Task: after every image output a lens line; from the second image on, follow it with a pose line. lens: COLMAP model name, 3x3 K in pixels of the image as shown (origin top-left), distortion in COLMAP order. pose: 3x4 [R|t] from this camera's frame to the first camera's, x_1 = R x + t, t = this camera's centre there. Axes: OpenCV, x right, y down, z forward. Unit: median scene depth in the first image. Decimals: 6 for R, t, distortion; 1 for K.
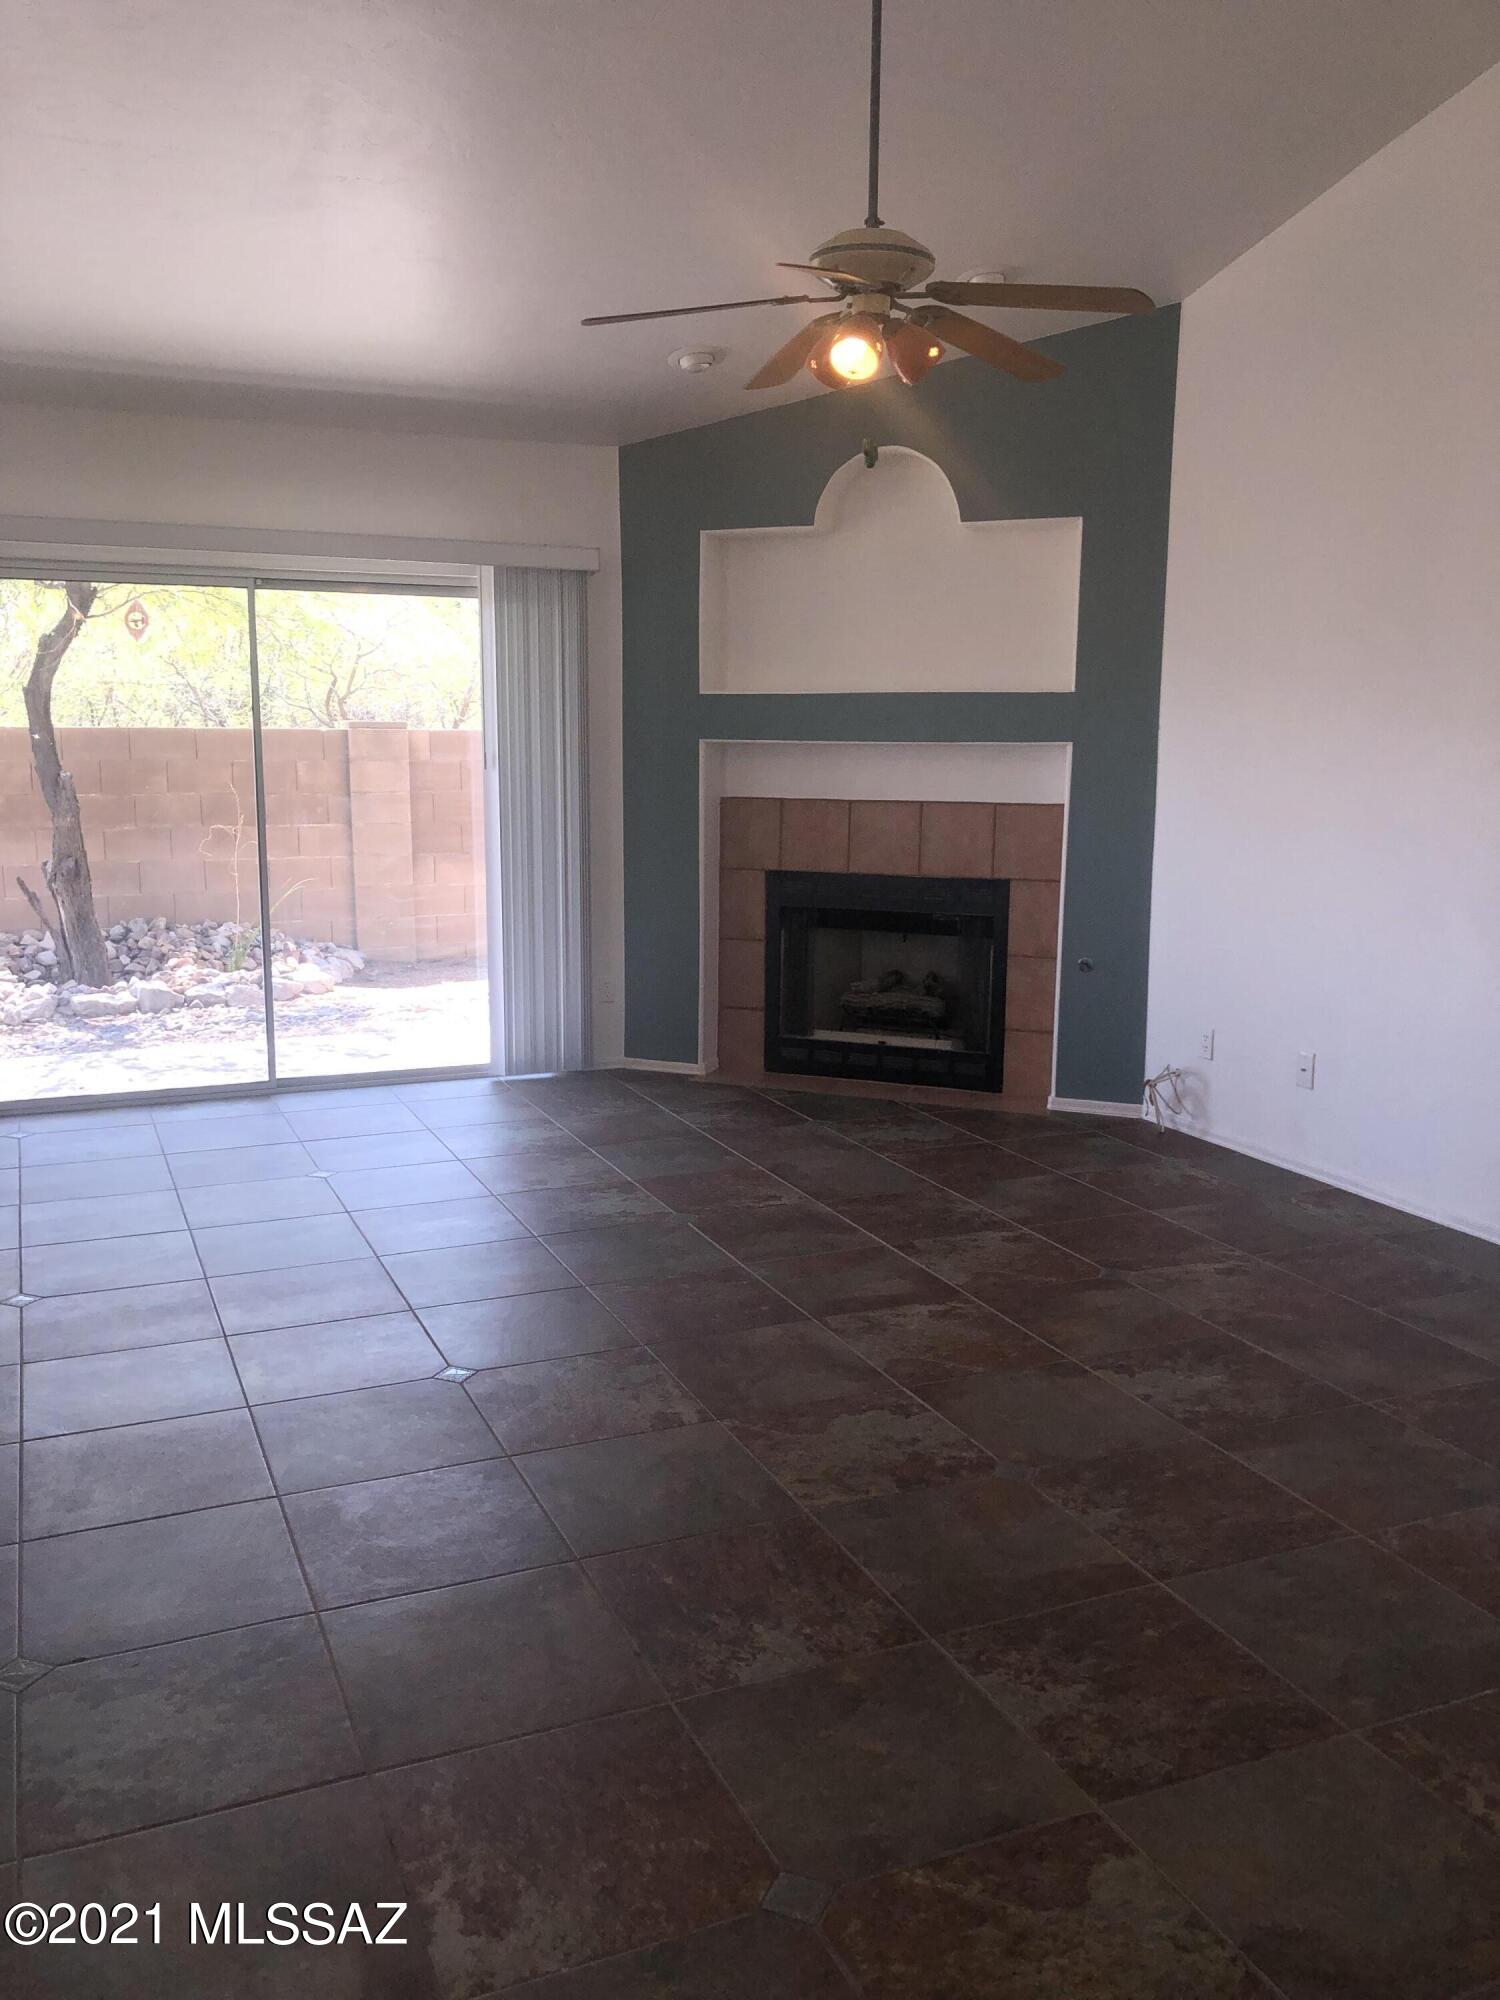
lens RADIAL K [[1604.6, 0, 741.6], [0, 1604.6, 1069.5], [0, 0, 1]] dist [0.011433, -0.002134]
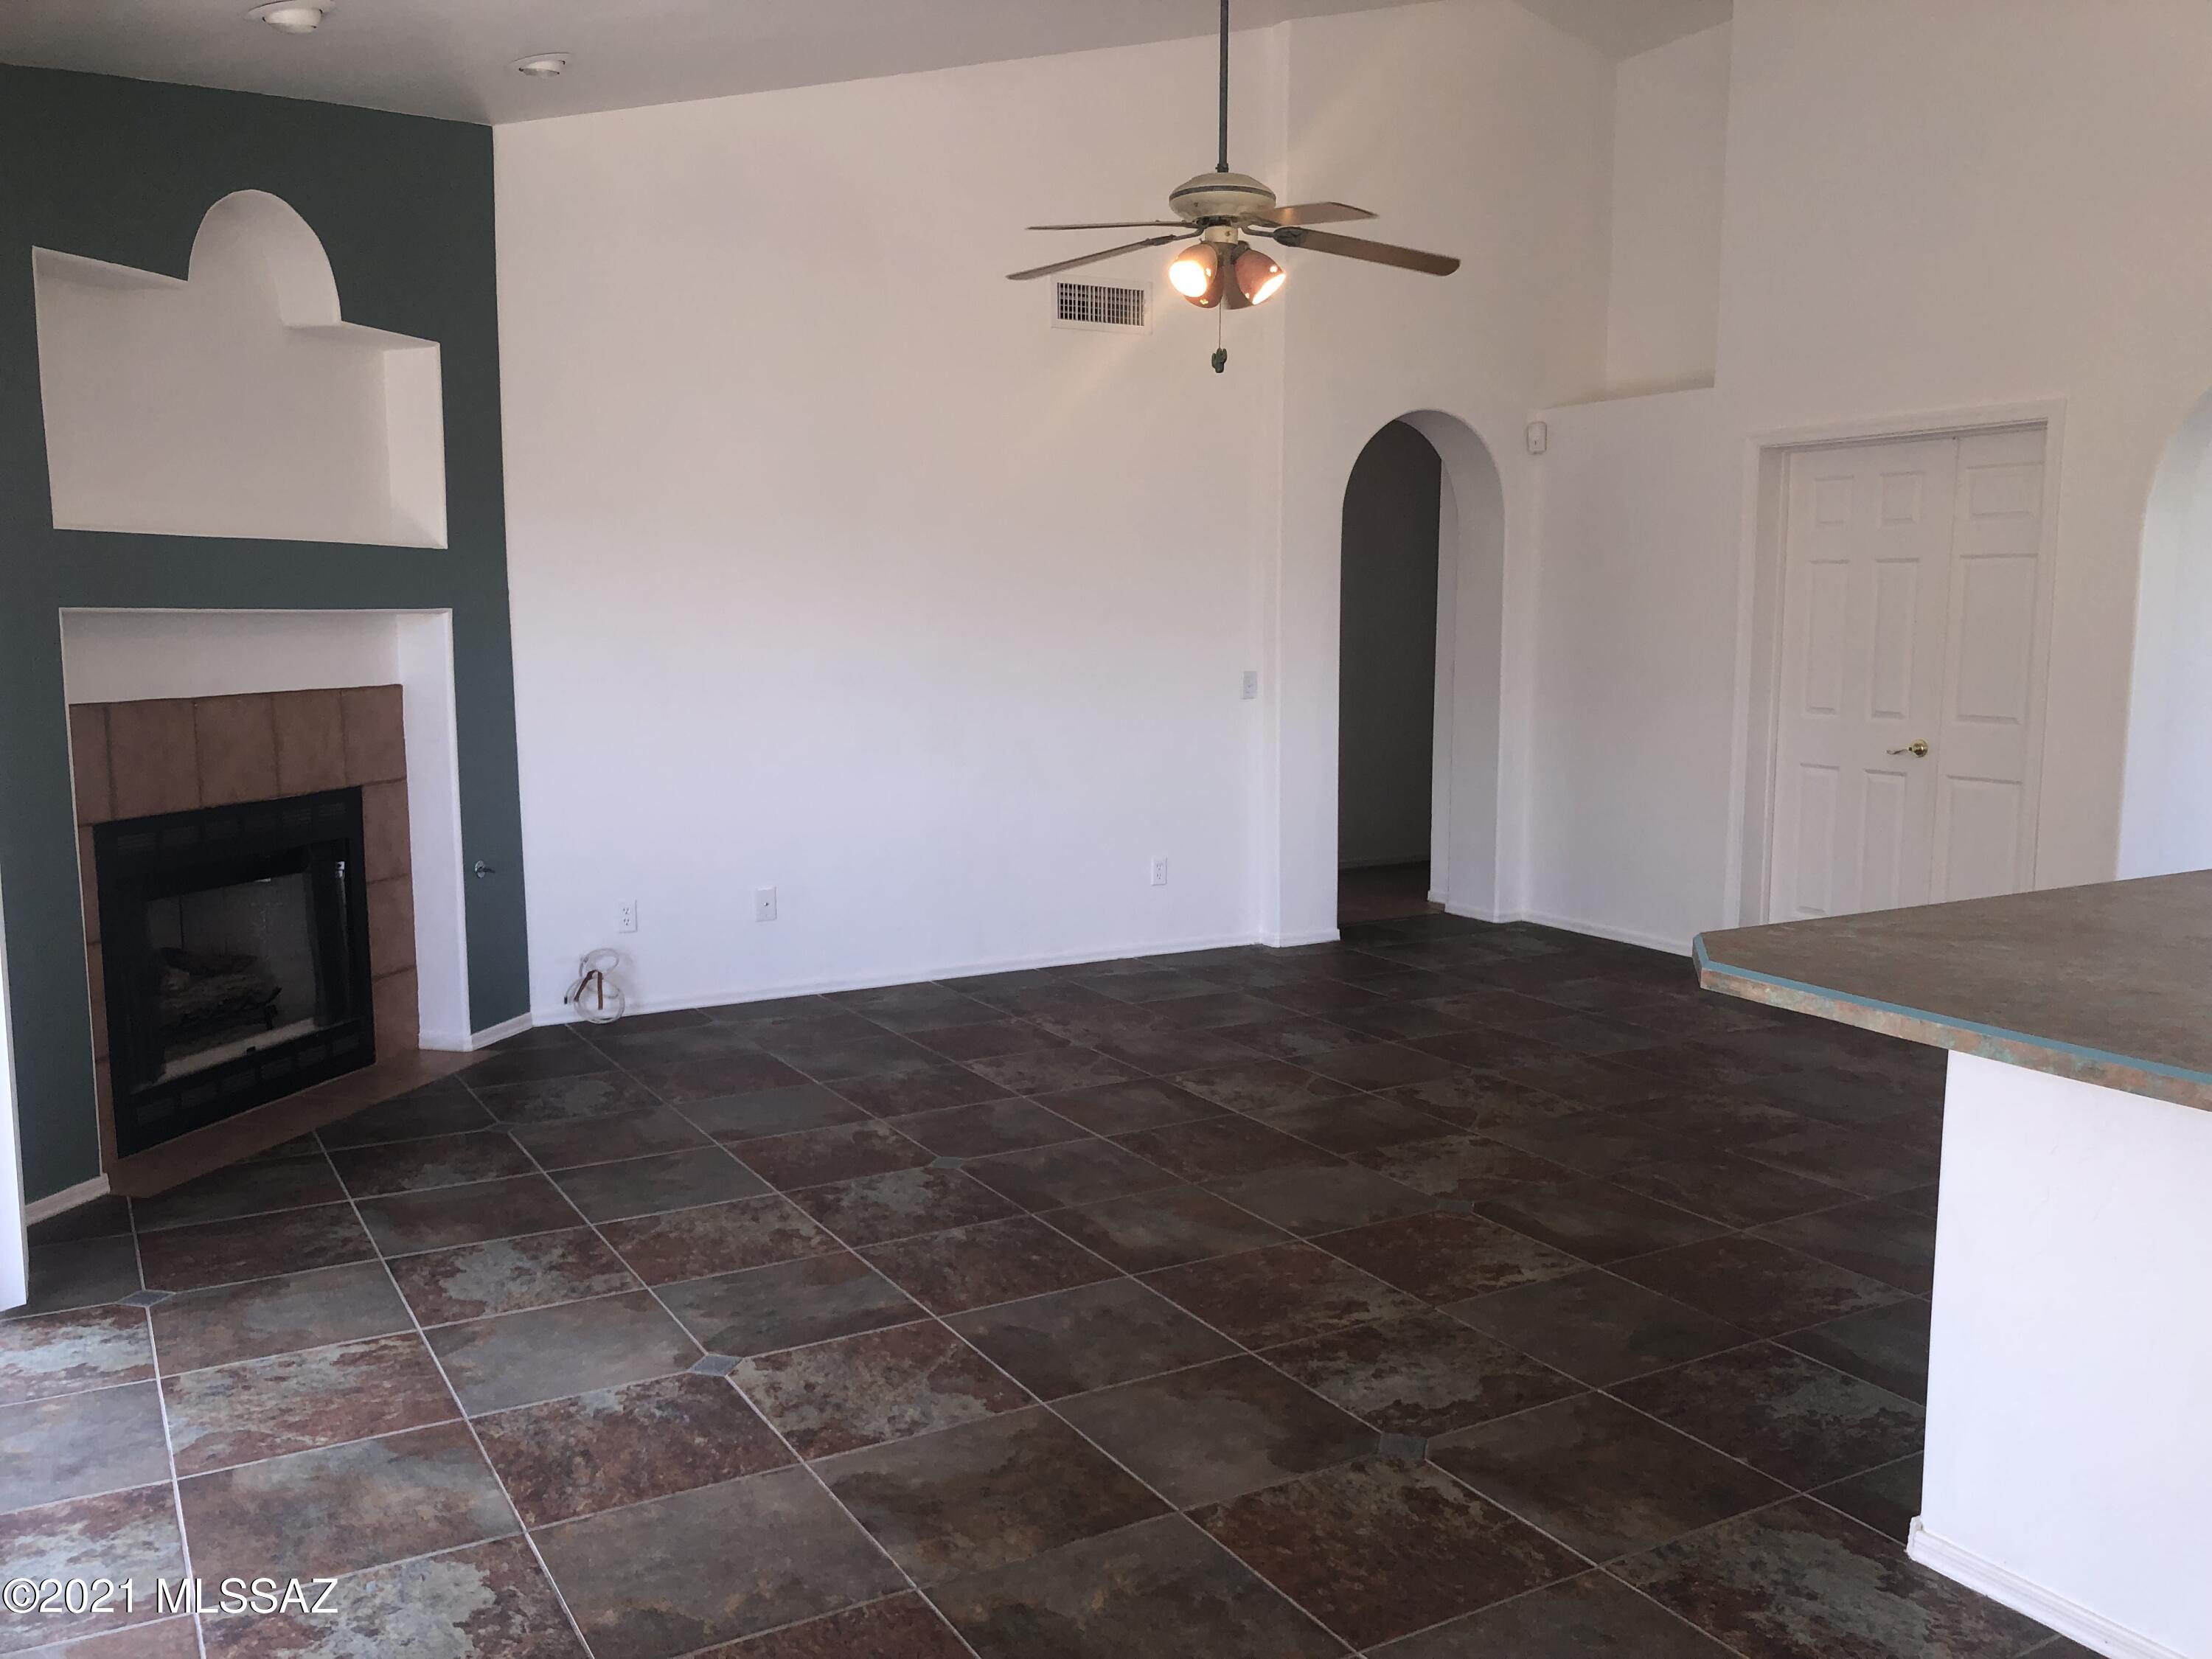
lens RADIAL K [[1804.4, 0, 1100.6], [0, 1804.4, 838.6], [0, 0, 1]] dist [0.052010, -0.060211]
pose [[-0.117188, -0.132384, 0.984247, -0.806641], [0.208633, 0.965677, 0.154727, -0.169727], [-0.970947, 0.223479, -0.085546, 0.809777]]
